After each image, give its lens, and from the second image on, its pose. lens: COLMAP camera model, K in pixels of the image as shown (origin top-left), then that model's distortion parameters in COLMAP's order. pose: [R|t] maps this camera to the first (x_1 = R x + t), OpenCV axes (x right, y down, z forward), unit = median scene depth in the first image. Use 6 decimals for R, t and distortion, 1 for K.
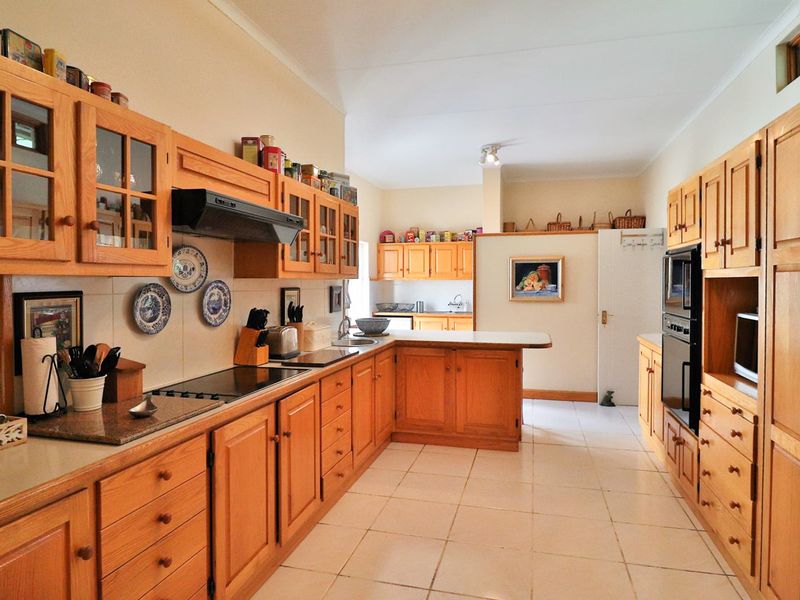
lens RADIAL K [[473.4, 0, 400.3], [0, 473.4, 291.3], [0, 0, 1]] dist [0.007318, -0.002280]
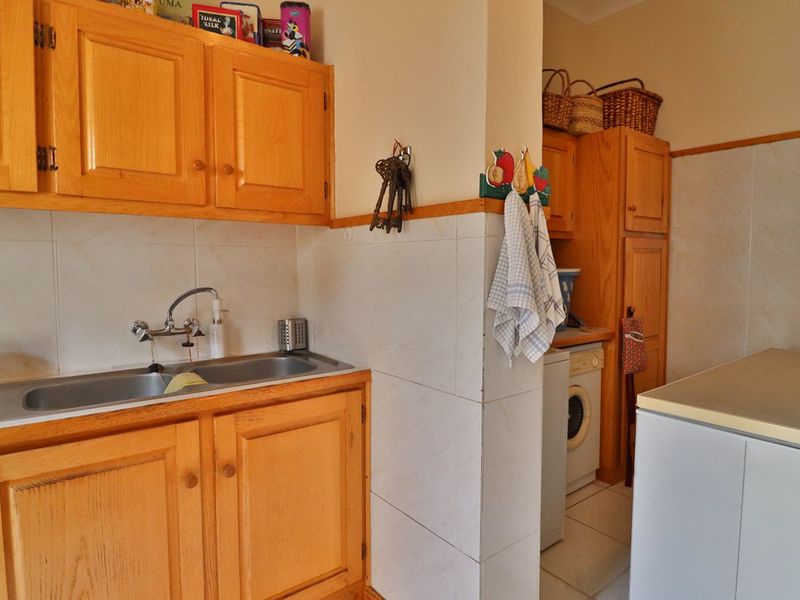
lens RADIAL K [[473.4, 0, 400.3], [0, 473.4, 291.3], [0, 0, 1]] dist [0.007318, -0.002280]
pose [[0.608387, -0.038162, 0.792723, 0.002841], [0.009747, 0.999127, 0.040618, -0.000306], [-0.793581, -0.016985, 0.608228, 0.893546]]
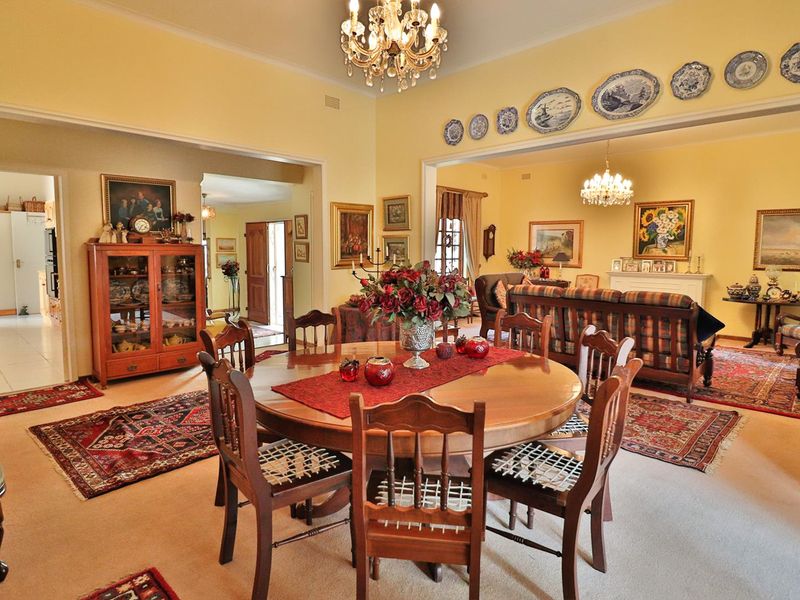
lens RADIAL K [[473.4, 0, 400.3], [0, 473.4, 291.3], [0, 0, 1]] dist [0.007318, -0.002280]
pose [[0.479793, -0.066333, 0.874870, -0.414099], [0.006164, 0.997368, 0.072241, 0.038692], [-0.877360, -0.029268, 0.478939, -1.031356]]
